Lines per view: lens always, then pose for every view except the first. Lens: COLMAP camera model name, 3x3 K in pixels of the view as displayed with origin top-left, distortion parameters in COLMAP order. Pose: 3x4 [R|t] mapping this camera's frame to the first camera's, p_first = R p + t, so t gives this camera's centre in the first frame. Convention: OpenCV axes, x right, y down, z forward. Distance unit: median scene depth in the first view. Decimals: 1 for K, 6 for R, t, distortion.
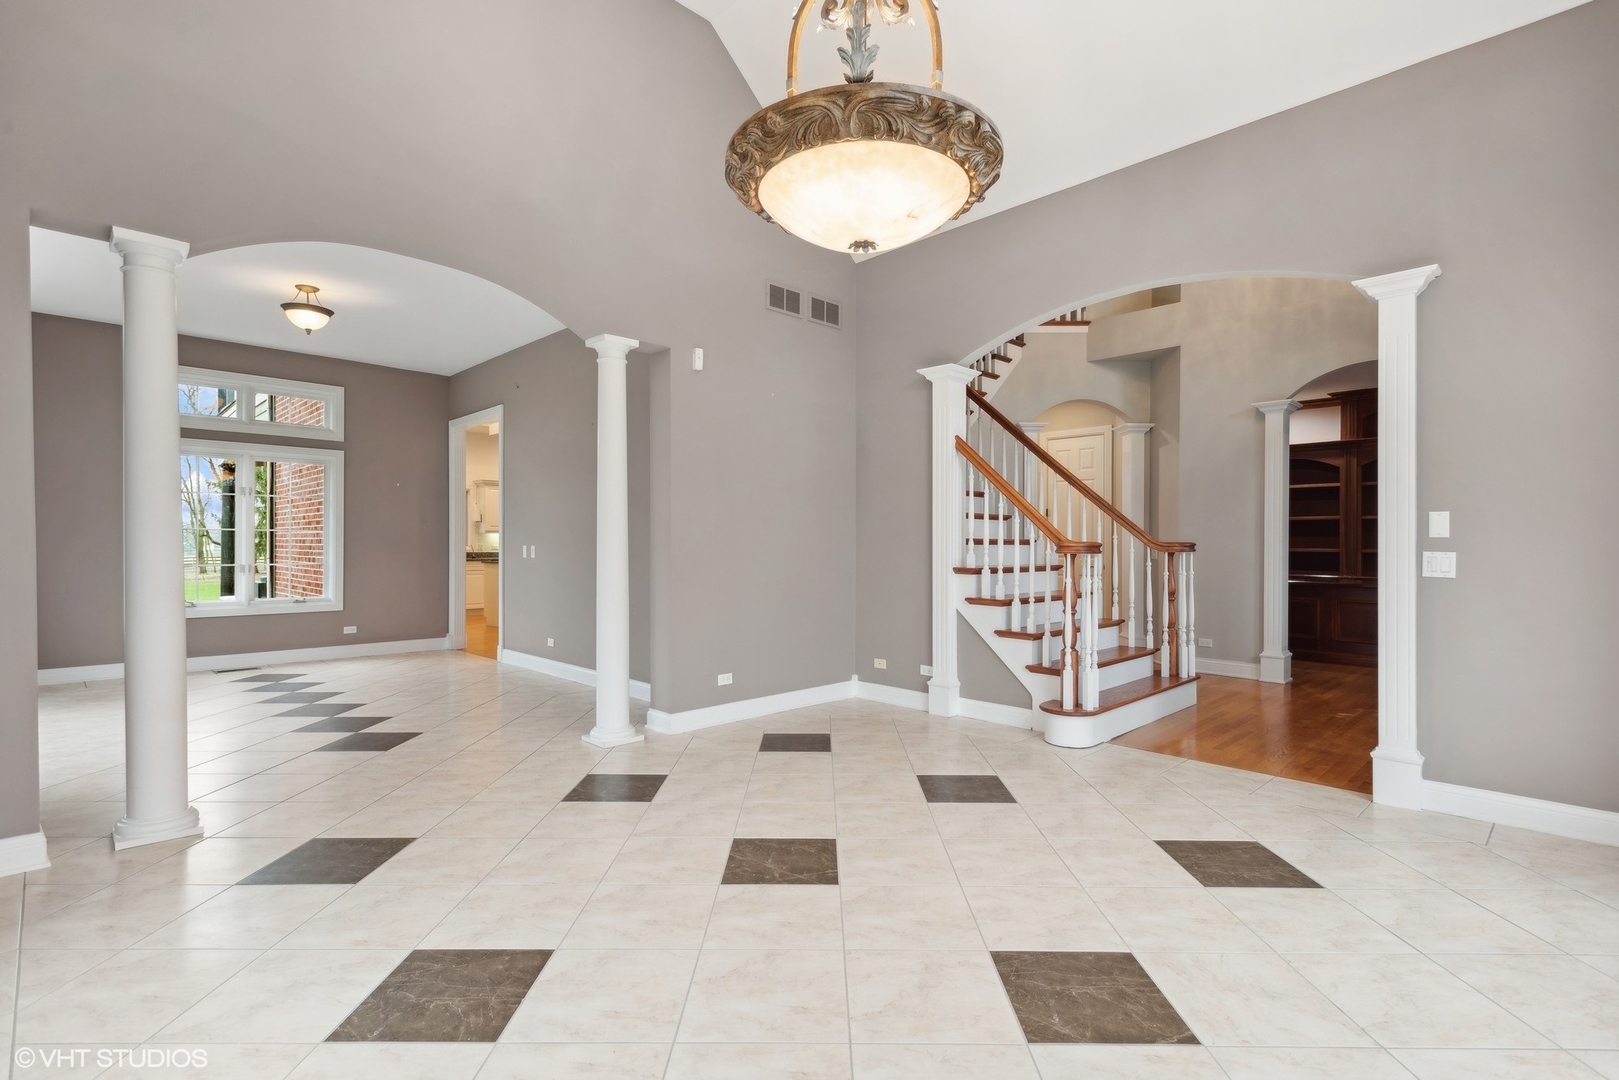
lens RADIAL K [[766.4, 0, 807.2], [0, 766.4, 541.9], [0, 0, 1]] dist [0.026589, 0.000657]
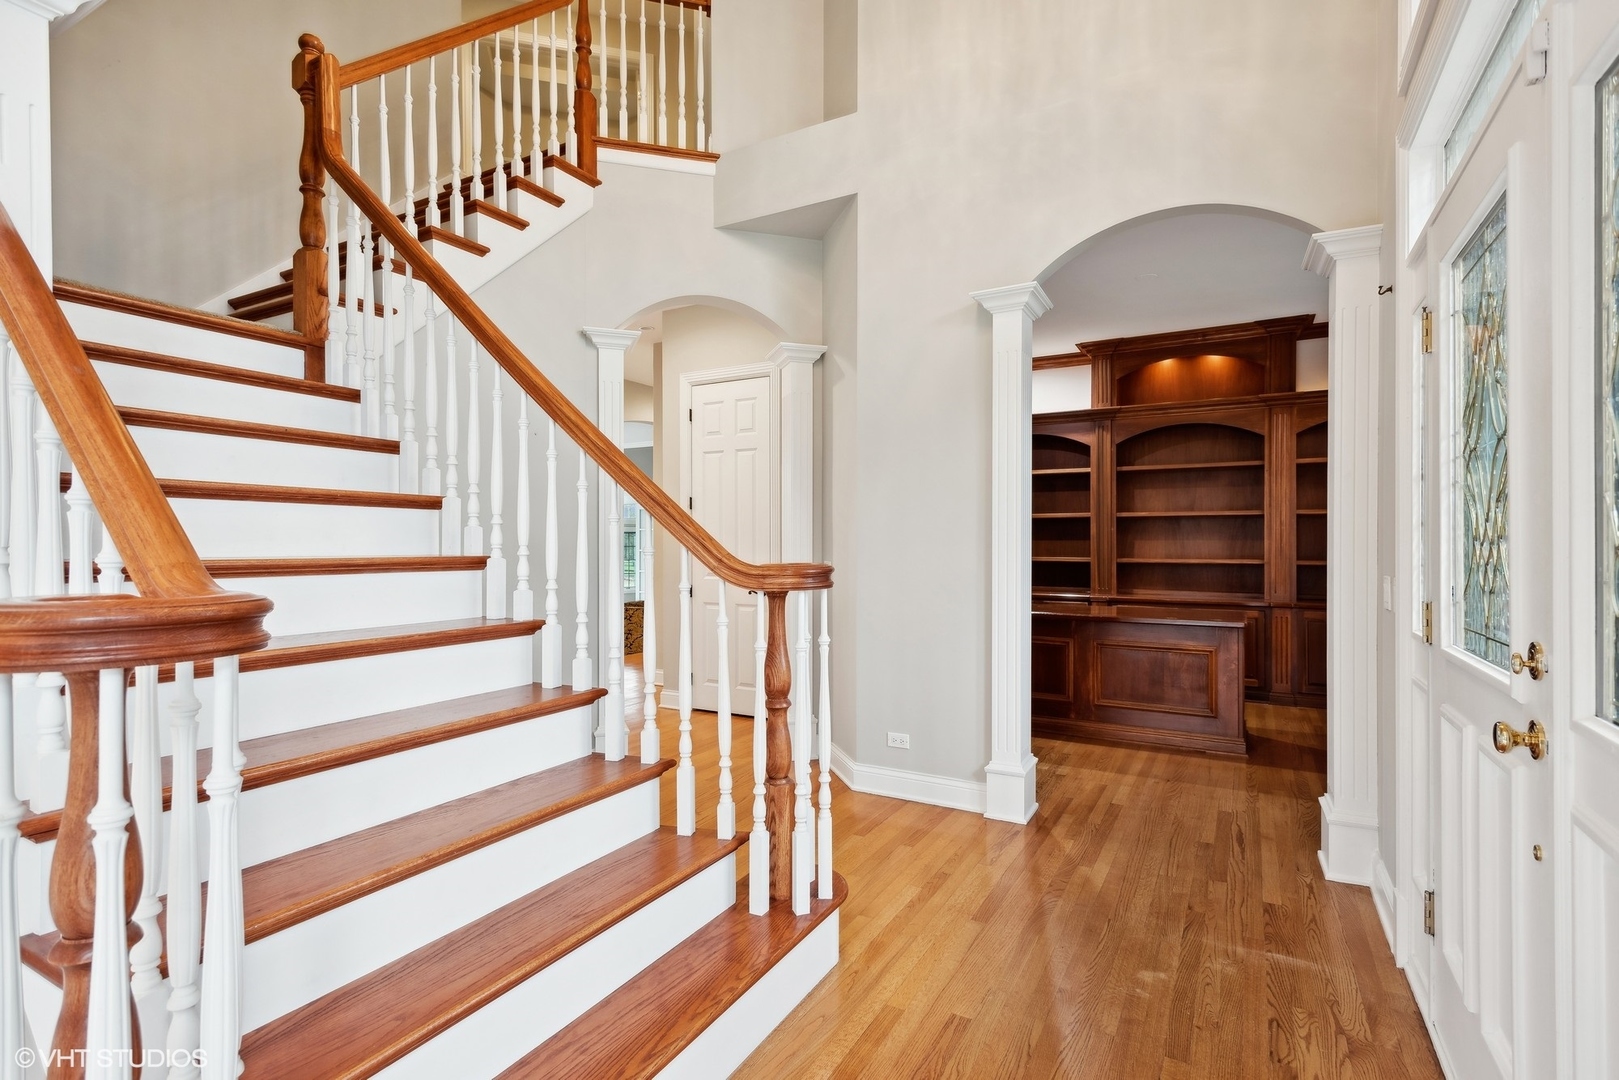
lens RADIAL K [[766.4, 0, 816.8], [0, 766.4, 542.1], [0, 0, 1]] dist [0.026589, 0.000657]
pose [[0.959566, -0.003907, 0.281456, 0.277451], [0.003796, 0.999992, 0.000939, -0.008103], [-0.281457, 0.000168, 0.959574, 0.447897]]
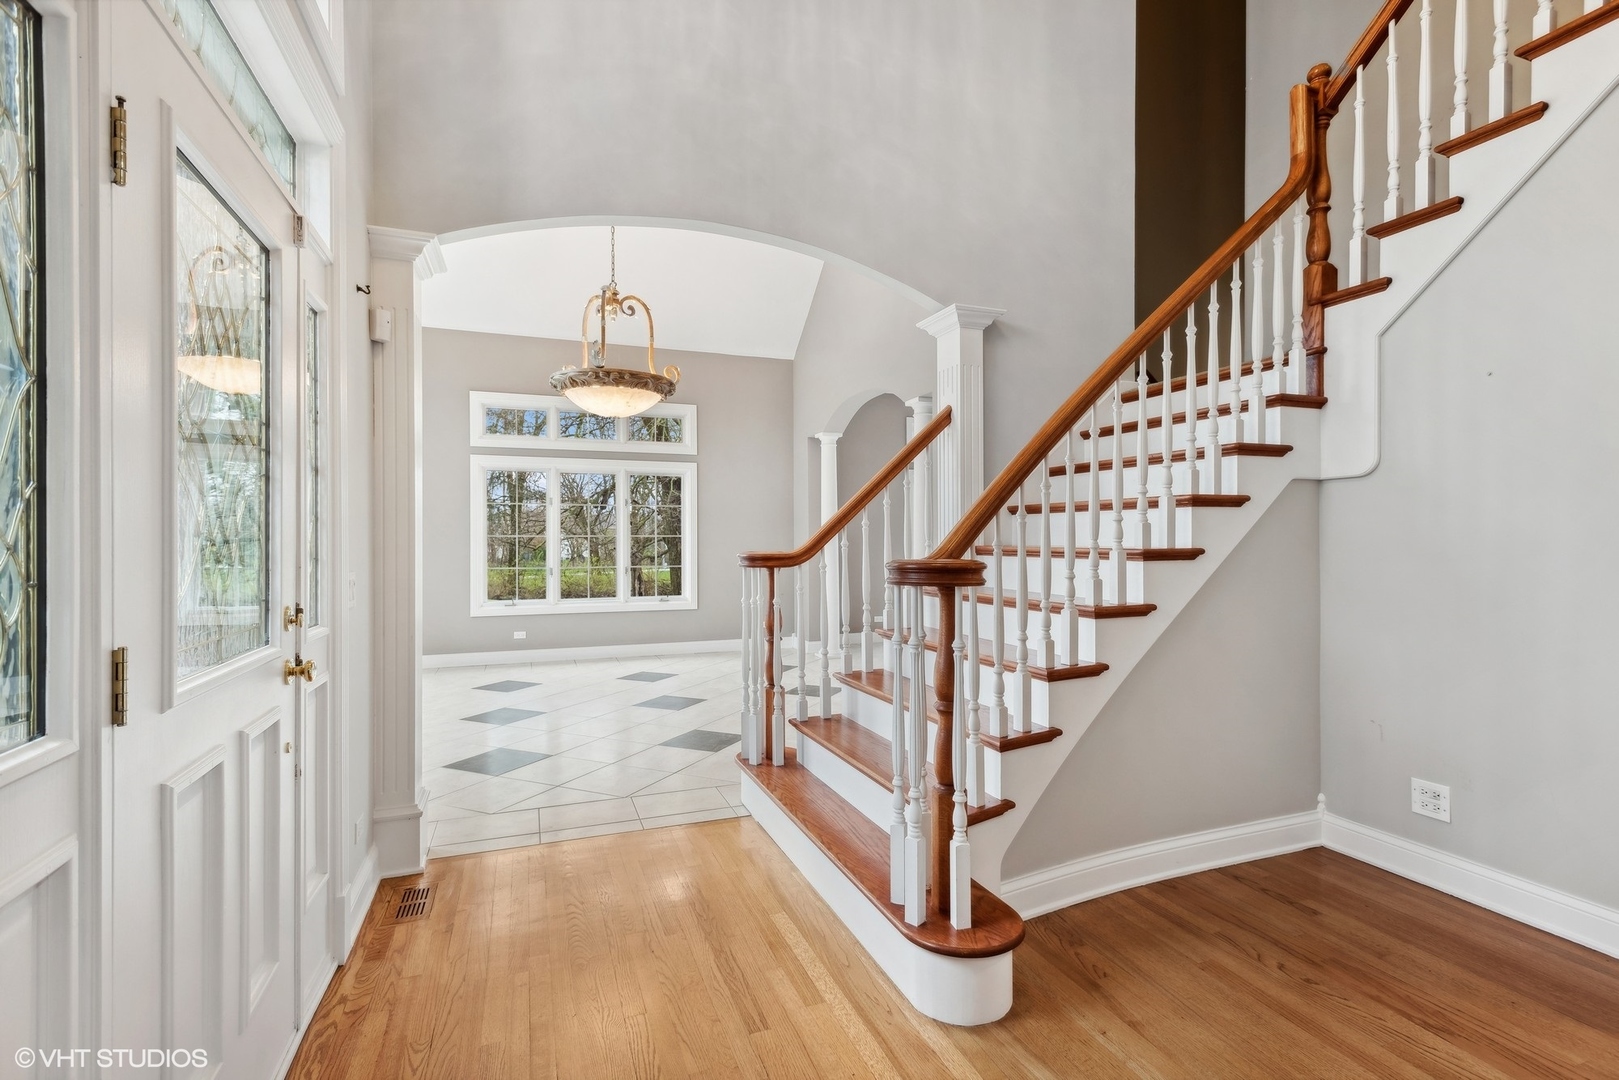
lens RADIAL K [[766.4, 0, 816.3], [0, 766.4, 547.0], [0, 0, 1]] dist [0.026589, 0.000657]
pose [[-0.403722, -0.006870, -0.914856, 0.589007], [-0.005961, 0.999970, -0.004879, -0.000958], [0.914862, 0.003484, -0.403751, 0.771474]]
